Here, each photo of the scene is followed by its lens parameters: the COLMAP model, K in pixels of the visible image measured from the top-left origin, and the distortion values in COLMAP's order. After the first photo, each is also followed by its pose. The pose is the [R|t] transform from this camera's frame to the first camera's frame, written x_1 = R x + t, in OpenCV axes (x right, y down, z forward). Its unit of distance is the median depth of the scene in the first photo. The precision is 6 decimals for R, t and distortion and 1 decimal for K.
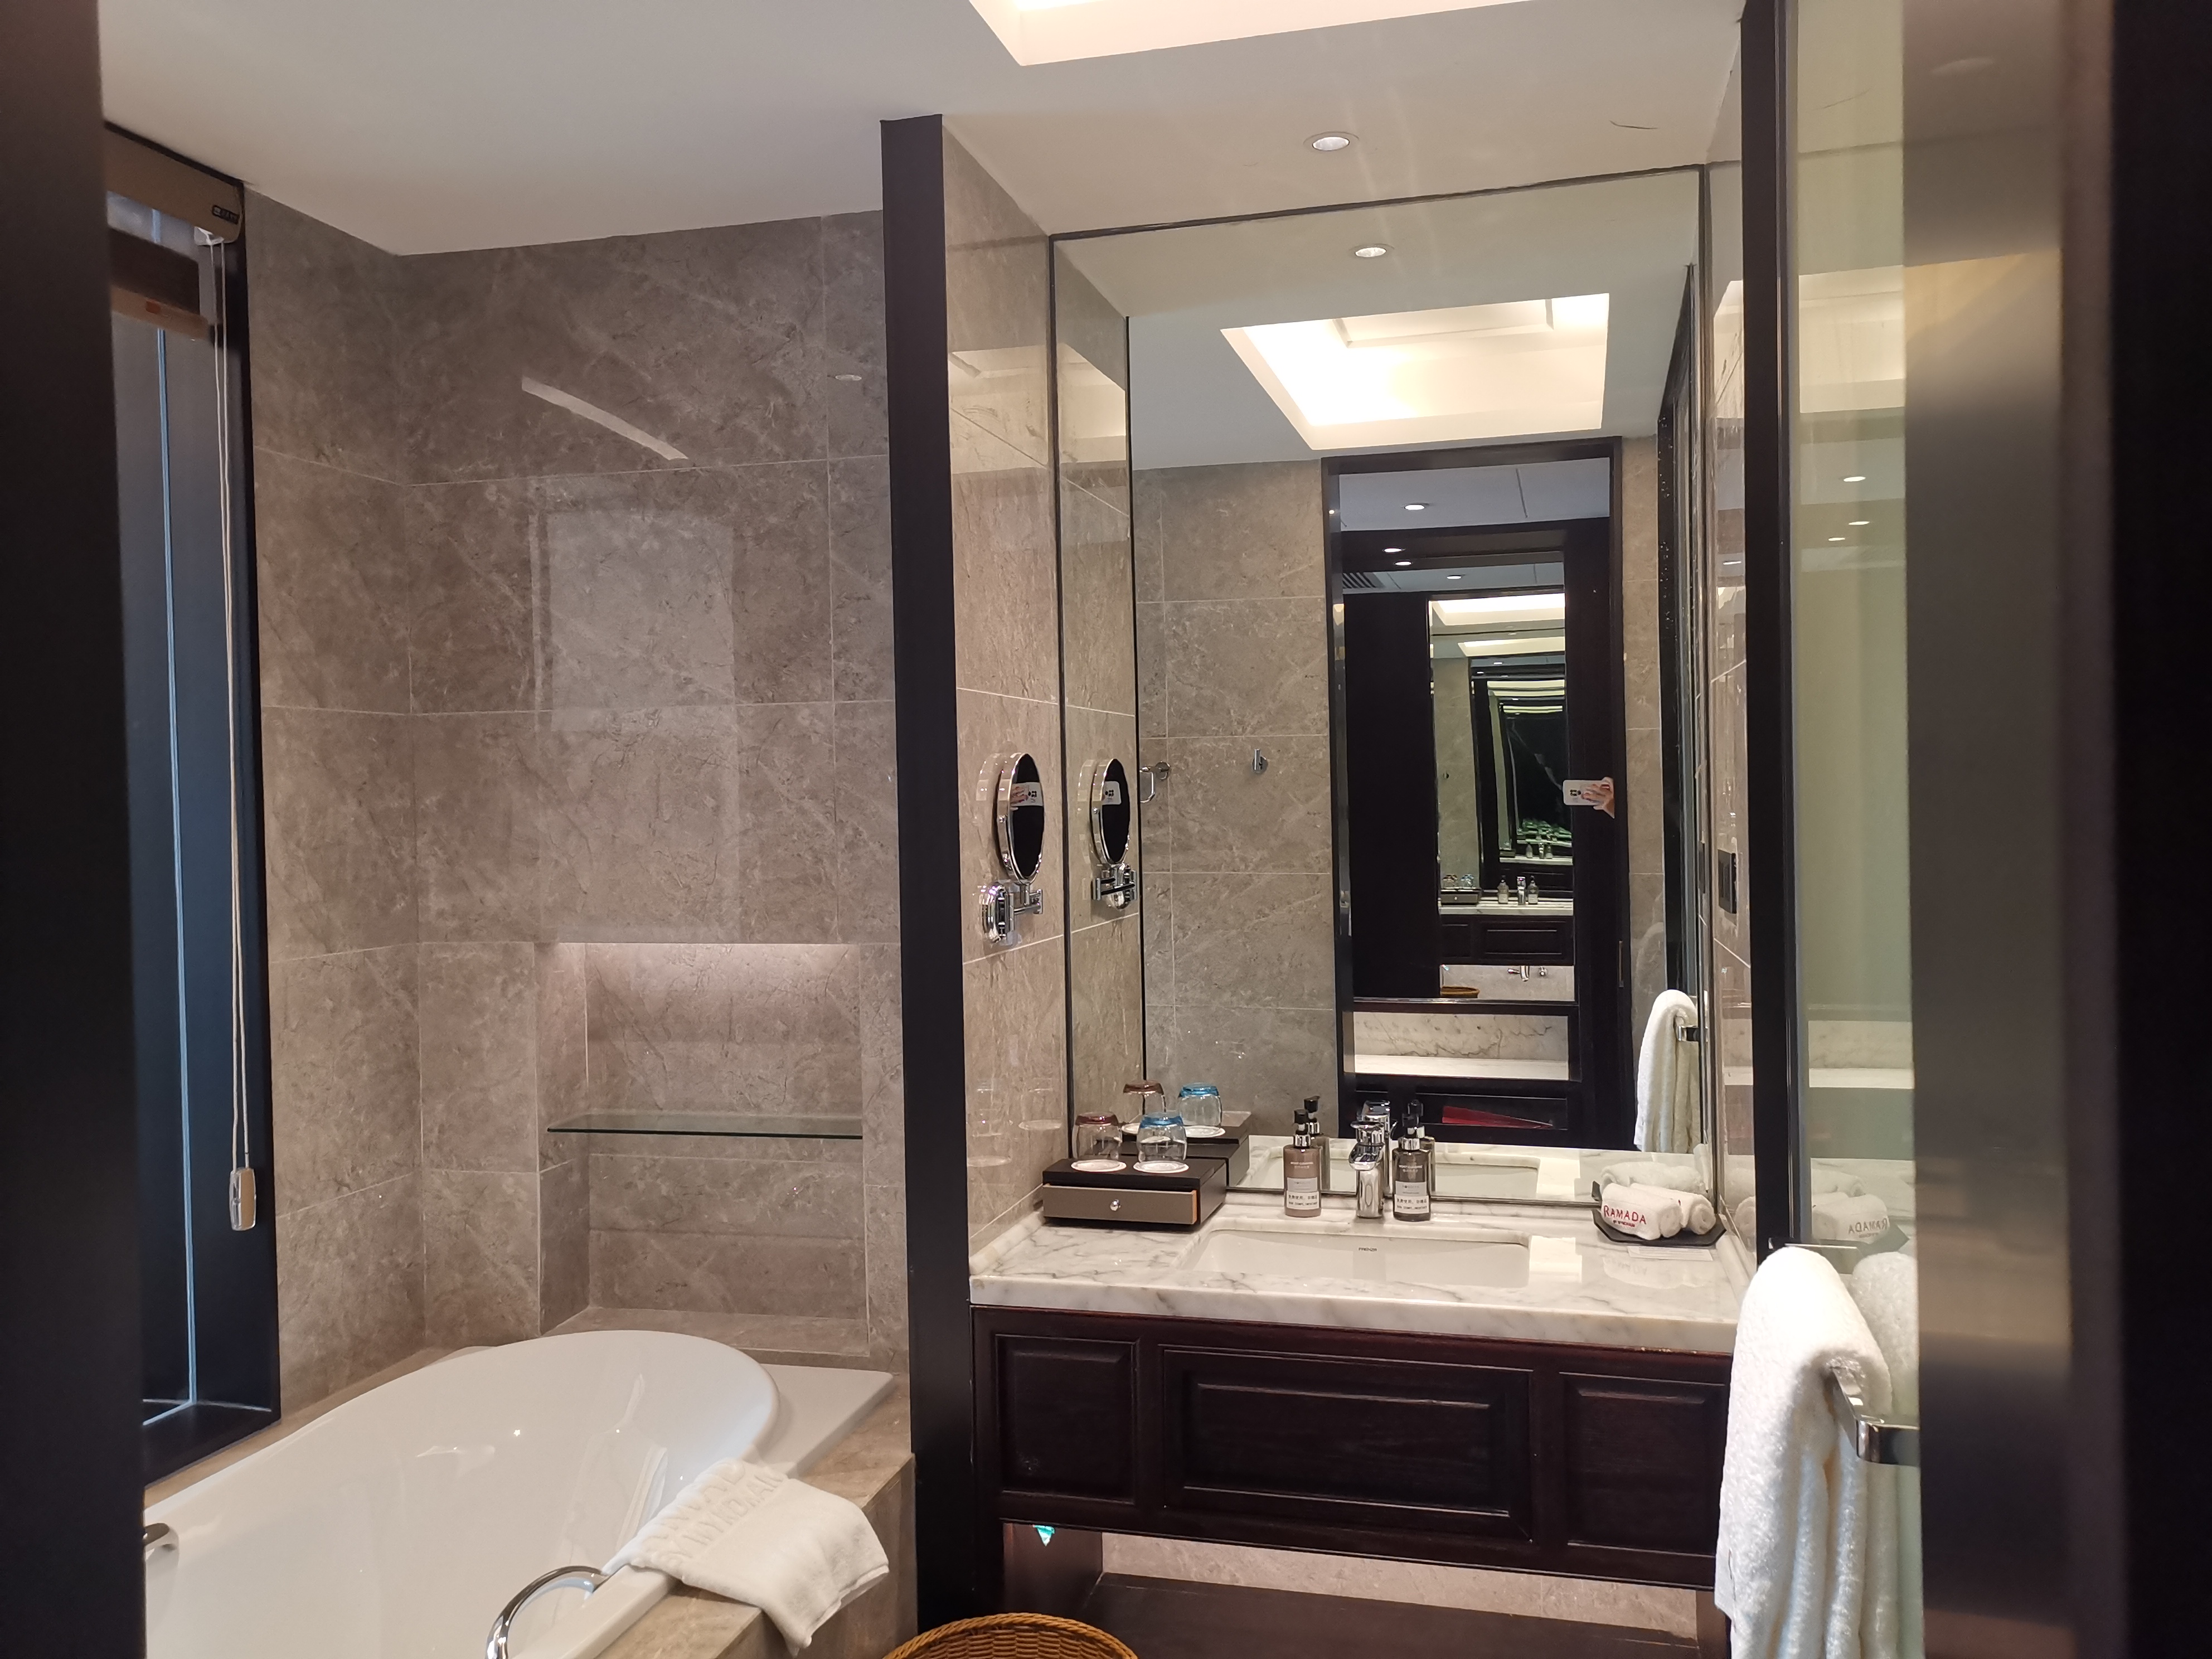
lens RADIAL K [[1722.7, 0, 1106.0], [0, 1722.7, 829.5], [0, 0, 1]] dist [0.017644, 0.000142]
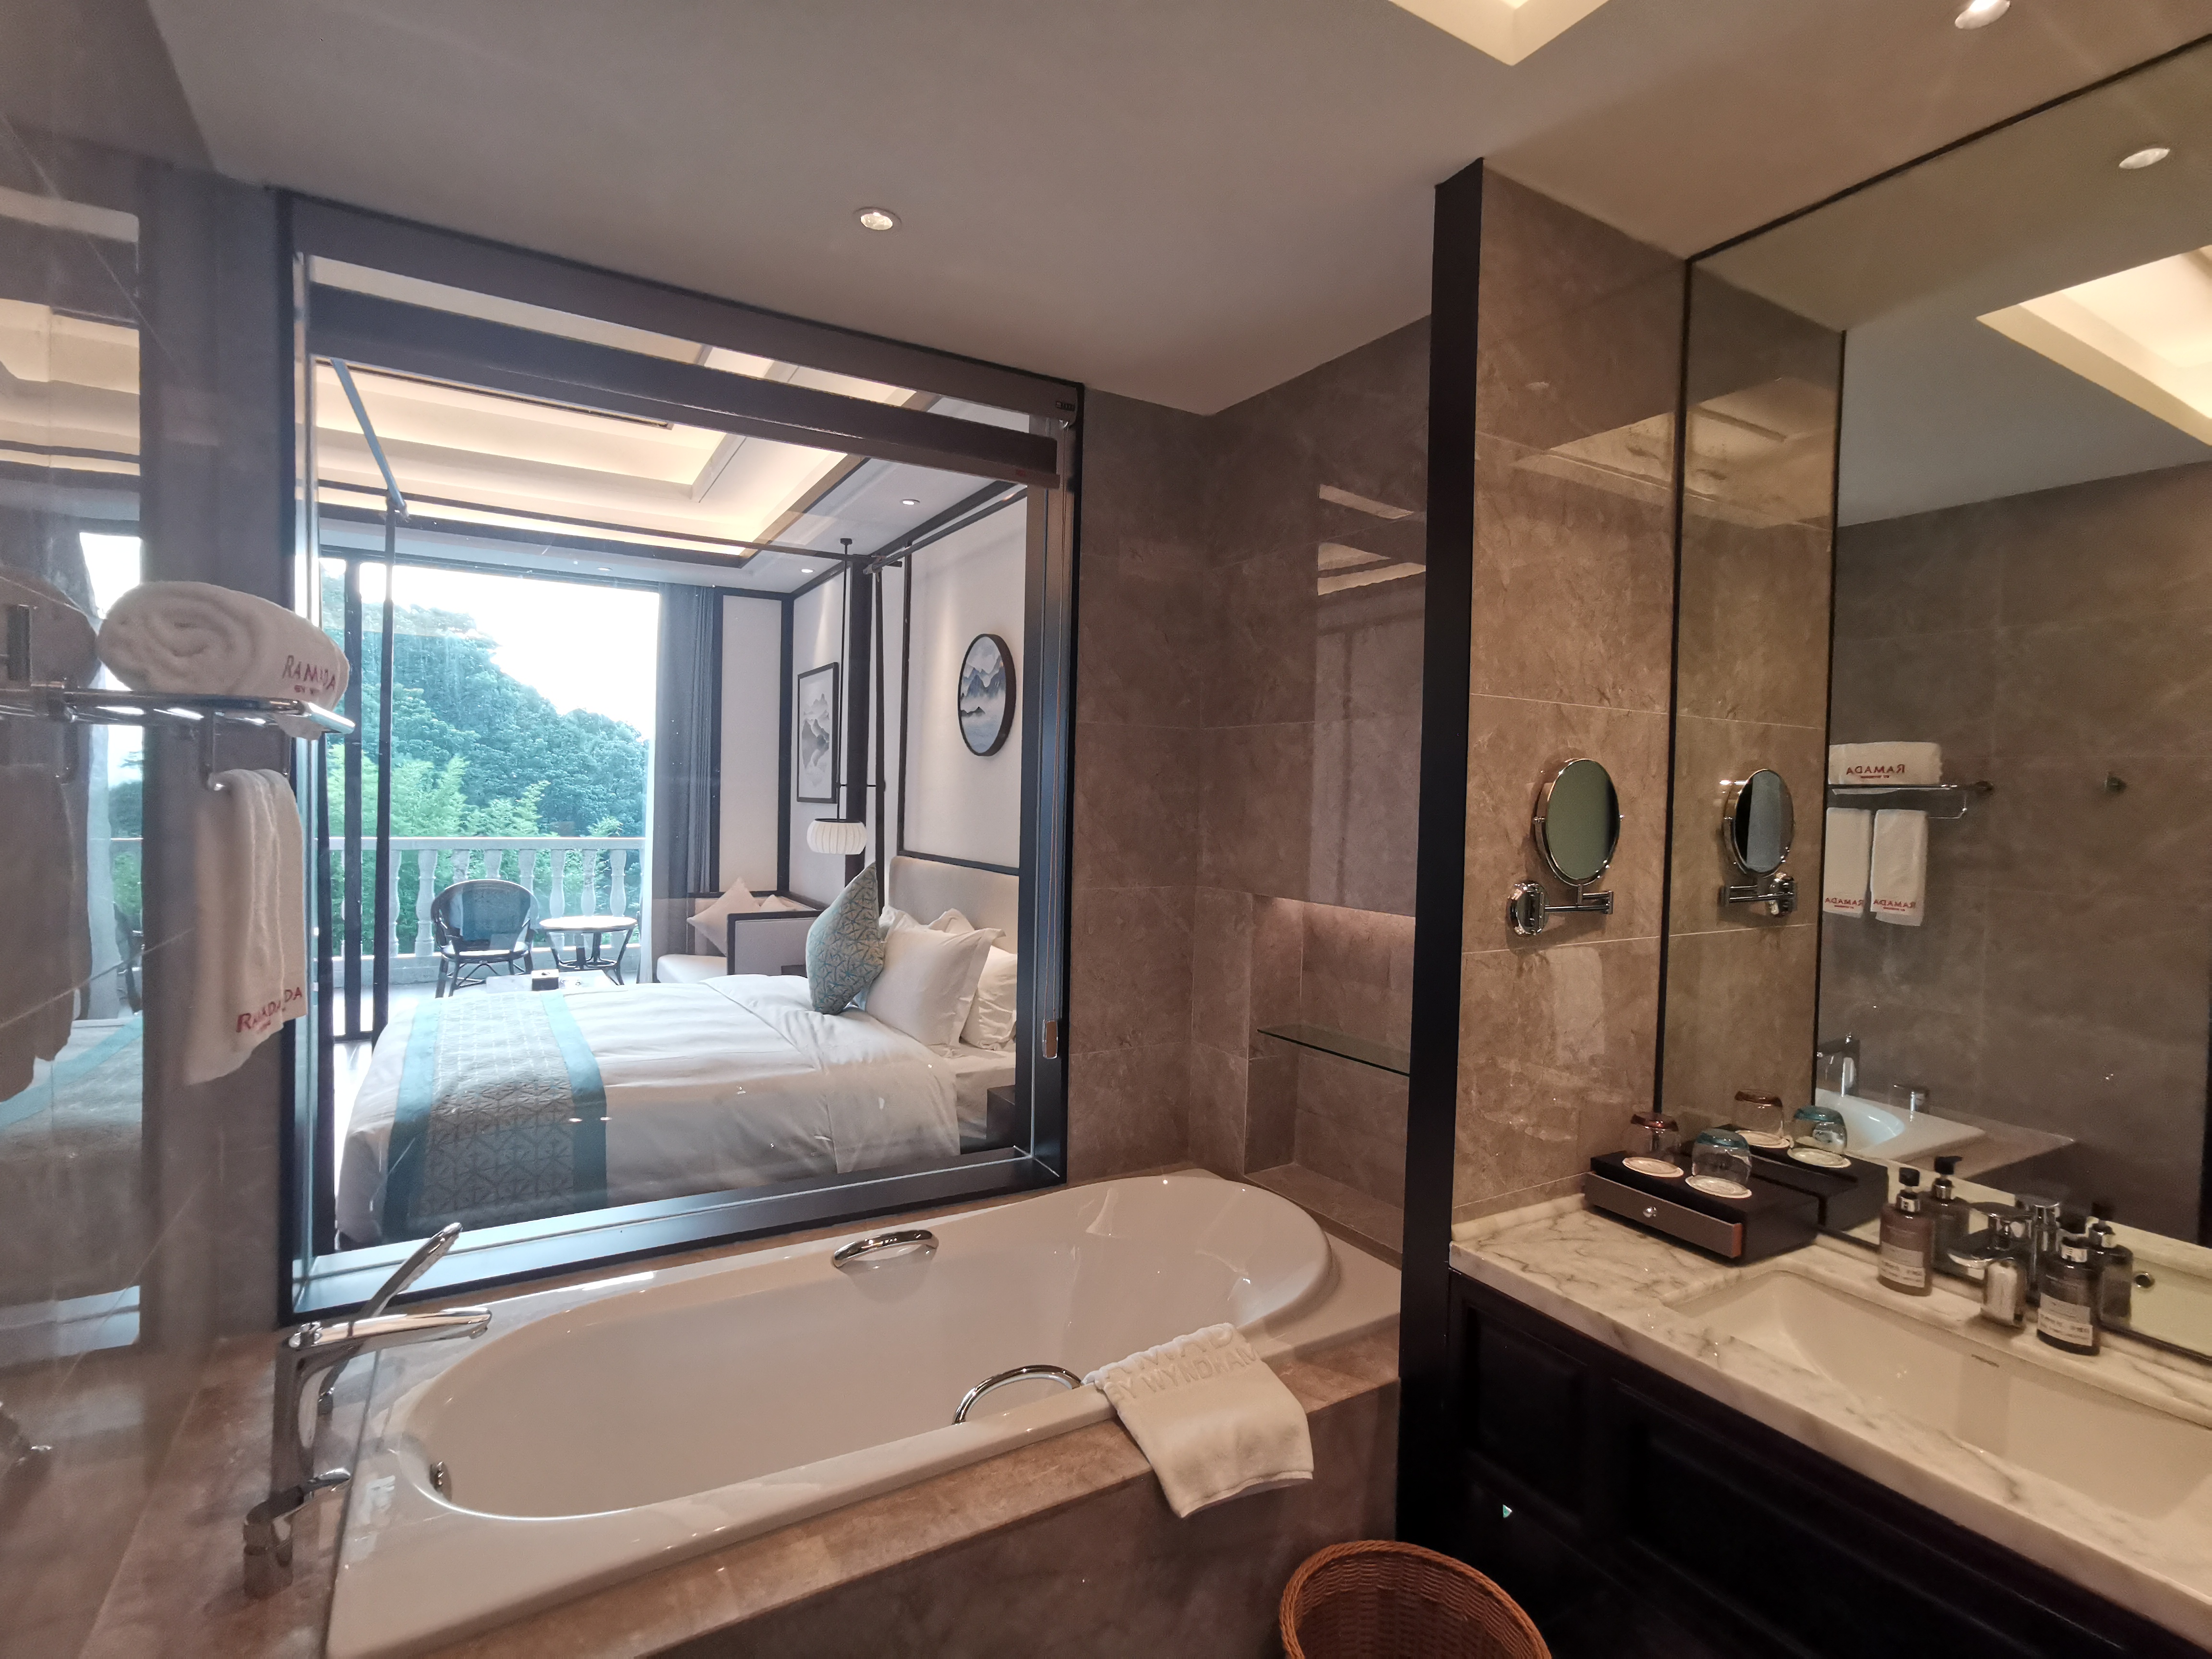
lens RADIAL K [[1070.6, 0, 1106.0], [0, 1070.6, 829.5], [0, 0, 1]] dist [-0.046859, 0.038723]
pose [[0.710993, 0.057685, -0.700829, 0.191049], [-0.049928, 0.998255, 0.031514, -0.007183], [0.701424, 0.012585, 0.712633, 0.327633]]
